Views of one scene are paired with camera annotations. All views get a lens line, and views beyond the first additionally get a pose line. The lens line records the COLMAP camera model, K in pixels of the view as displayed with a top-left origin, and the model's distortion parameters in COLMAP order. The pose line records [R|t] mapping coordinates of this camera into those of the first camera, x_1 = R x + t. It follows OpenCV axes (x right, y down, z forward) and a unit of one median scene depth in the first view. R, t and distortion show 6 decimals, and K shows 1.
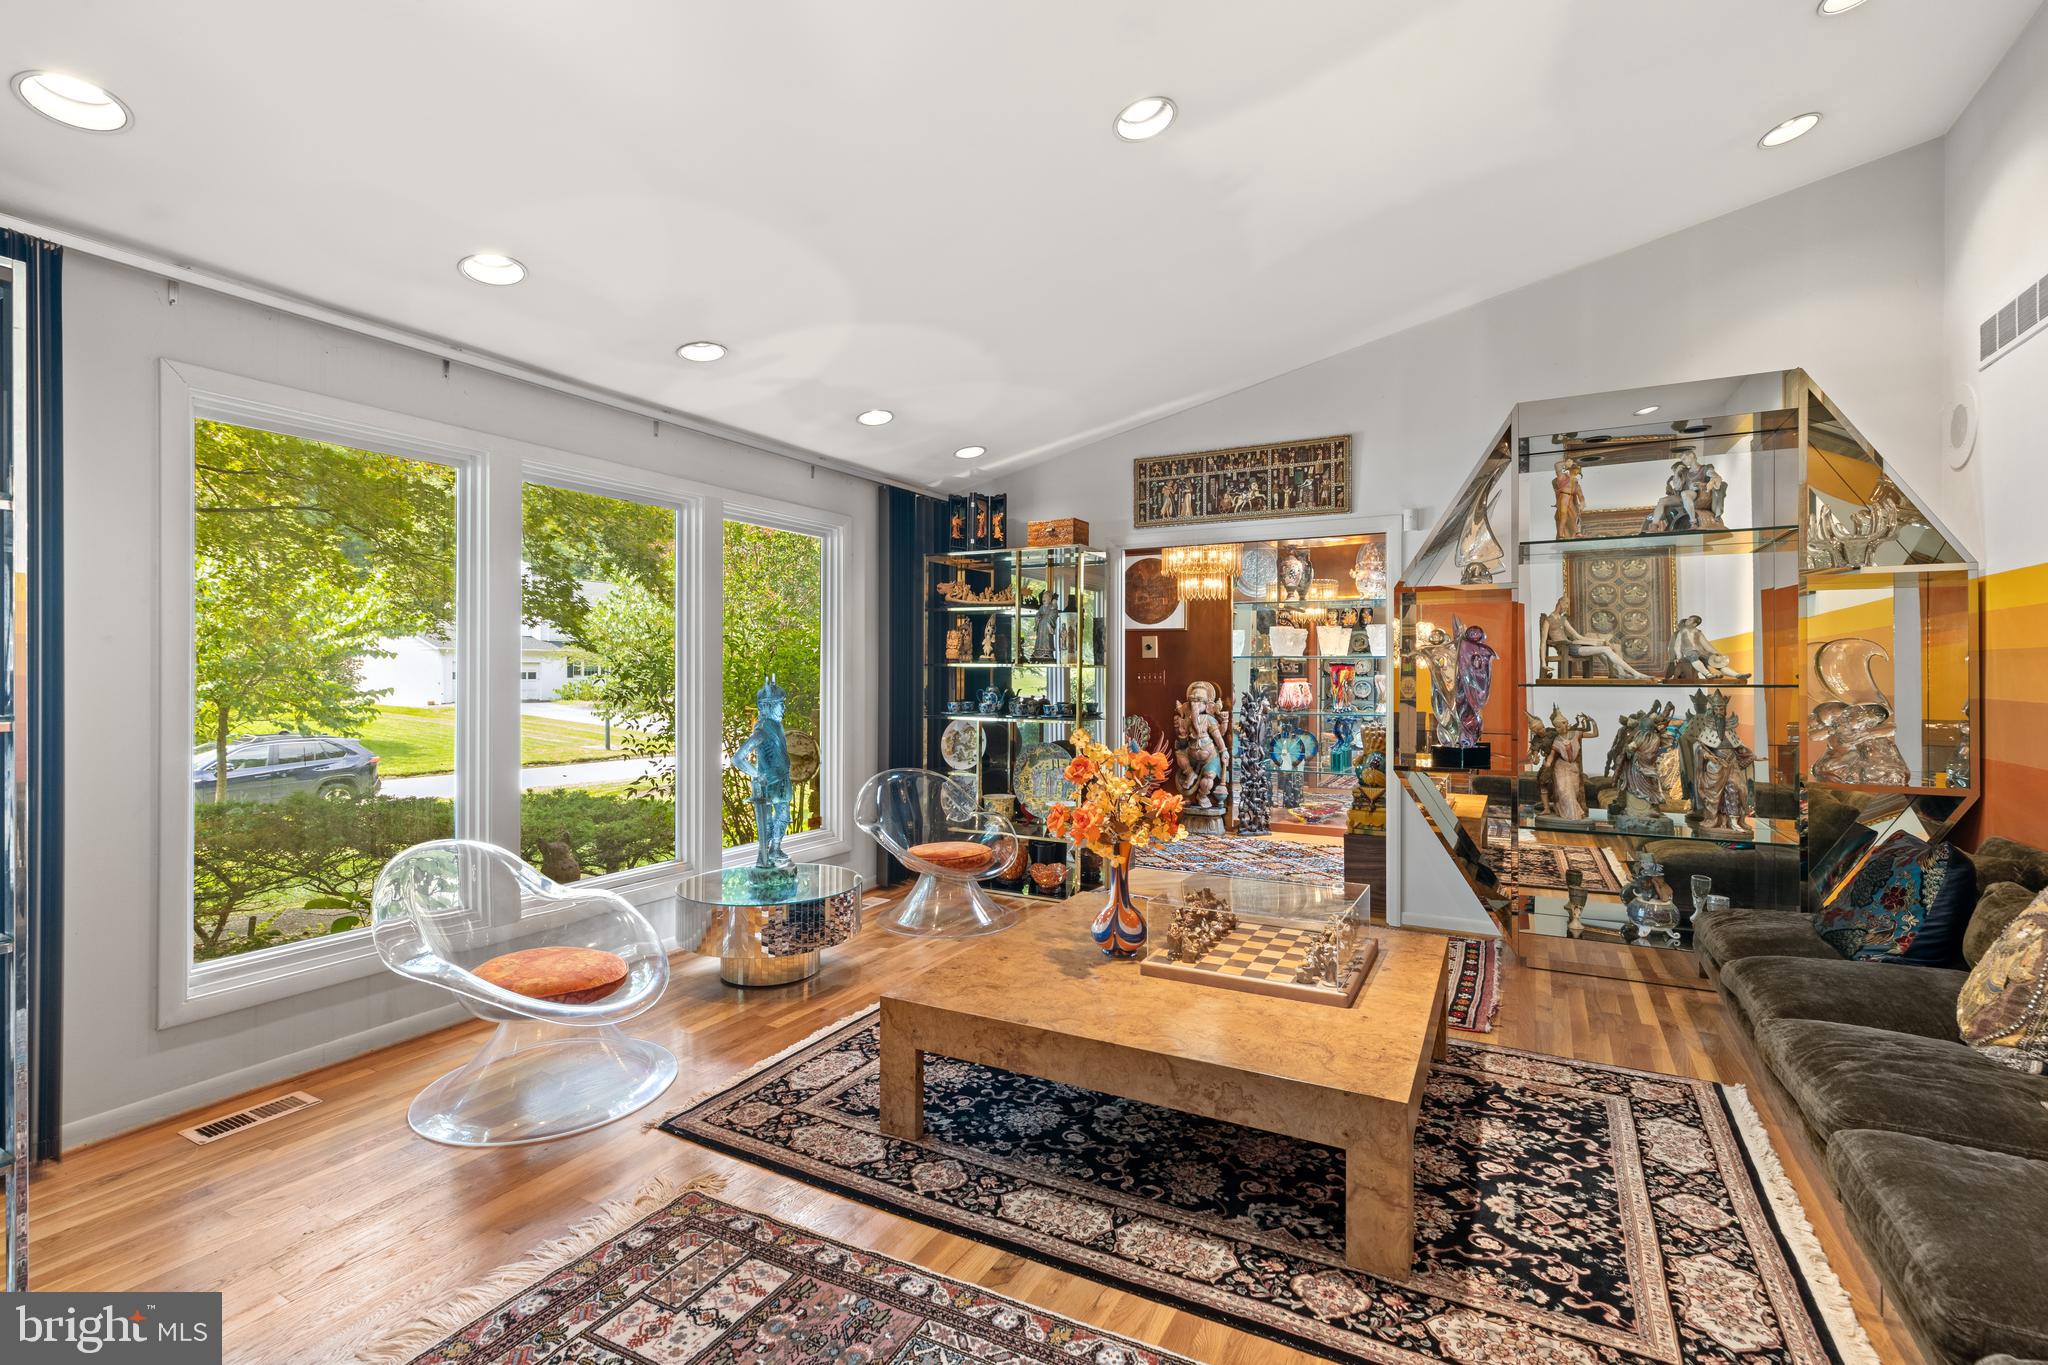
lens RADIAL K [[924.7, 0, 1026.4], [0, 924.7, 668.2], [0, 0, 1]] dist [0.005683, -0.000949]
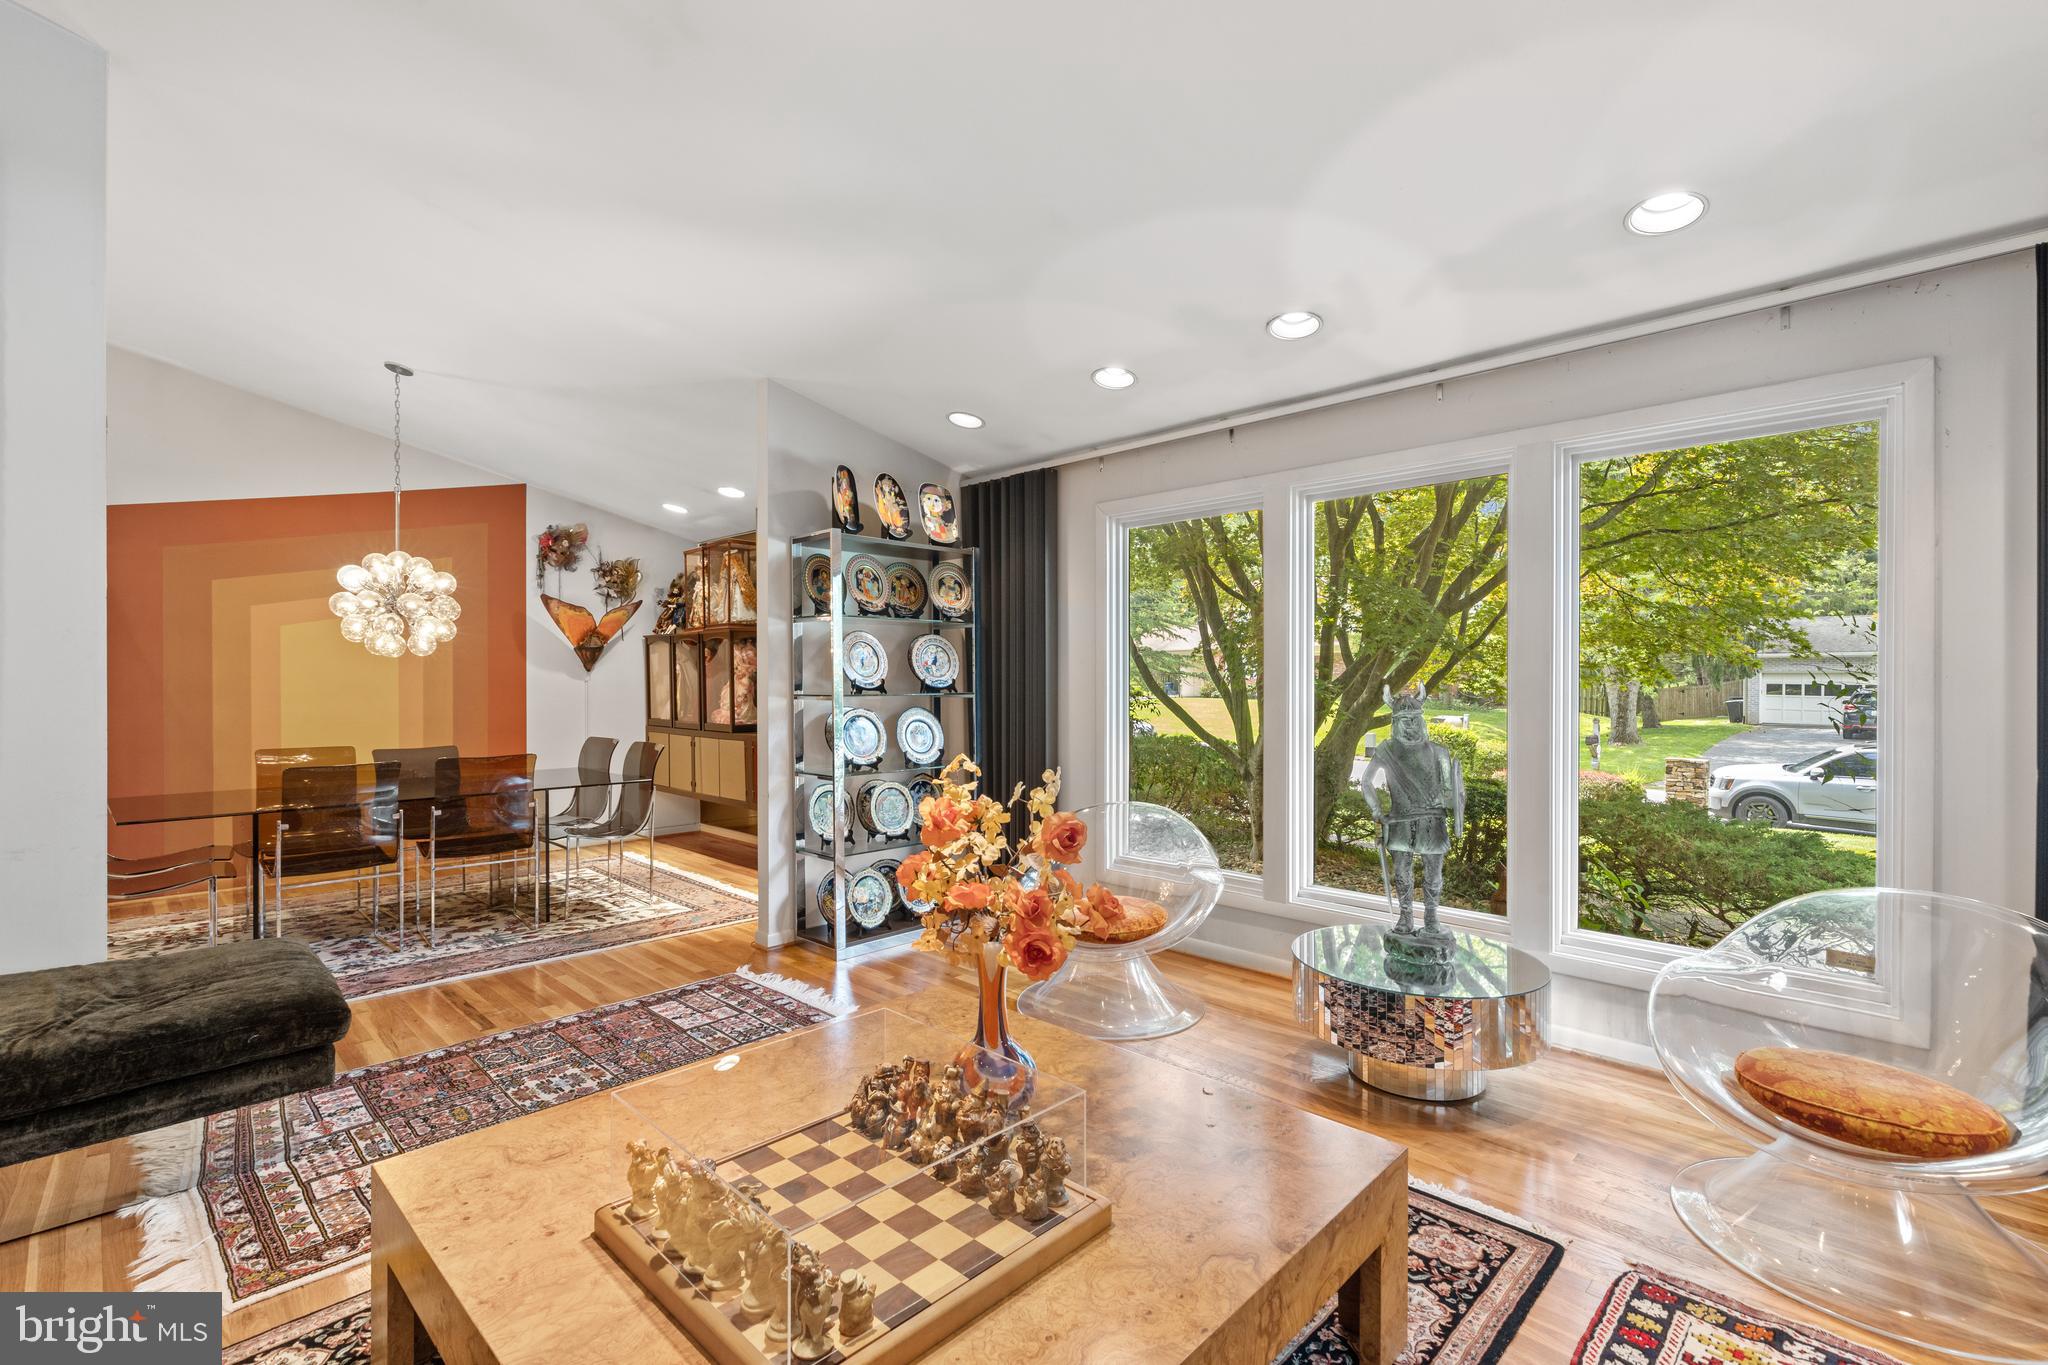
lens RADIAL K [[924.7, 0, 1029.3], [0, 924.7, 687.5], [0, 0, 1]] dist [0.005683, -0.000949]
pose [[-0.277738, -0.000138, -0.960657, 0.644795], [-0.001741, 0.999998, 0.000360, 0.013008], [0.960655, 0.001773, -0.277738, 1.097874]]
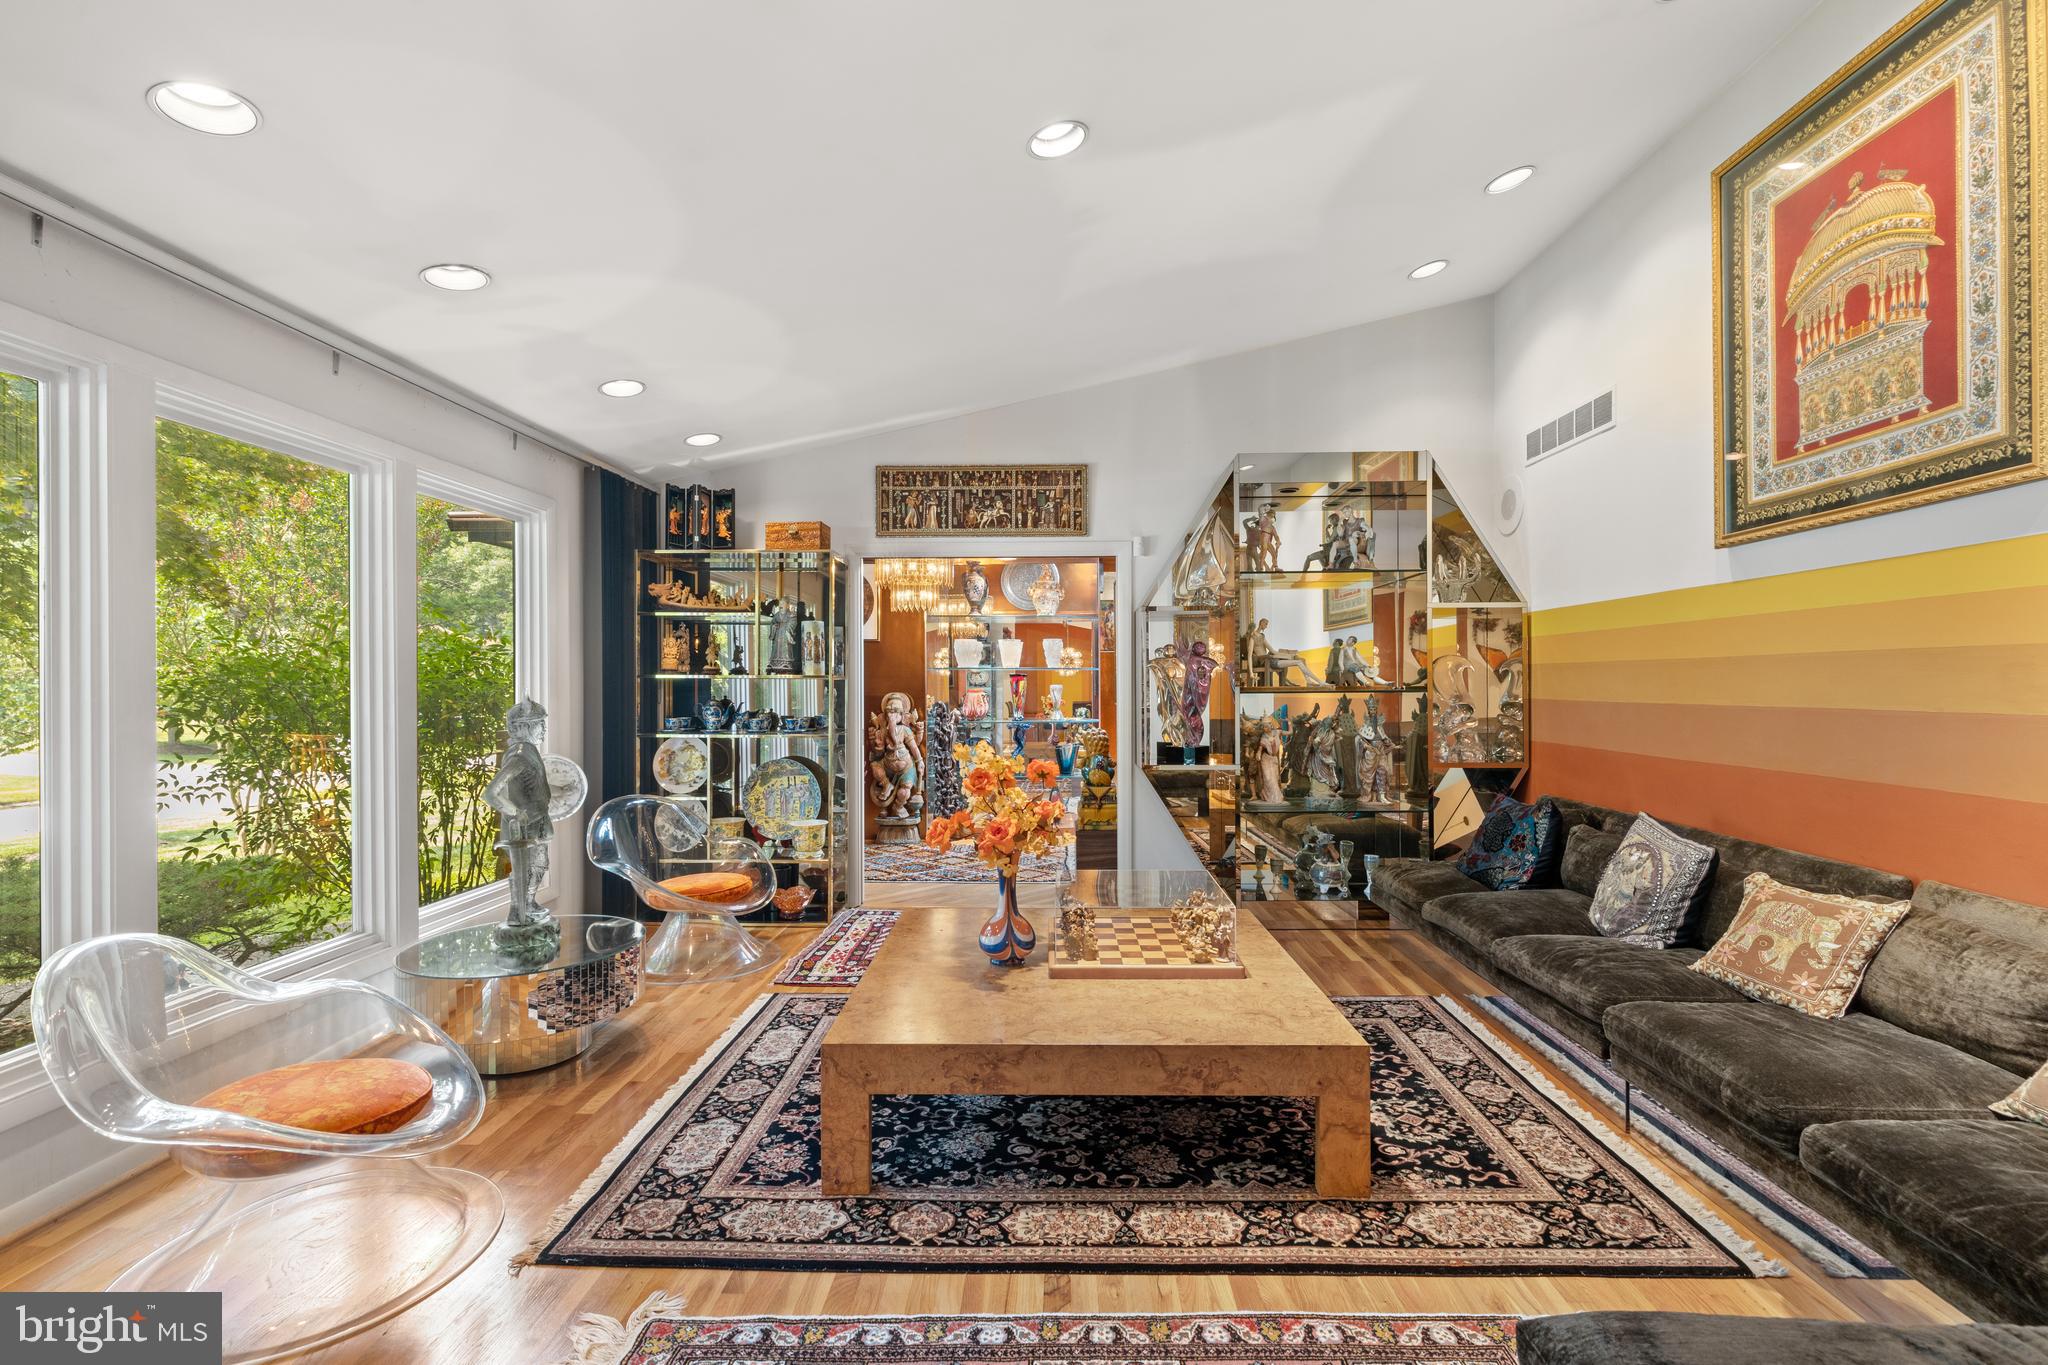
lens RADIAL K [[924.7, 0, 1029.0], [0, 924.7, 684.5], [0, 0, 1]] dist [0.005683, -0.000949]
pose [[0.891999, -0.005880, 0.452000, -0.303901], [0.003618, 0.999976, 0.005867, 0.000471], [-0.452023, -0.003598, 0.891999, 0.086895]]
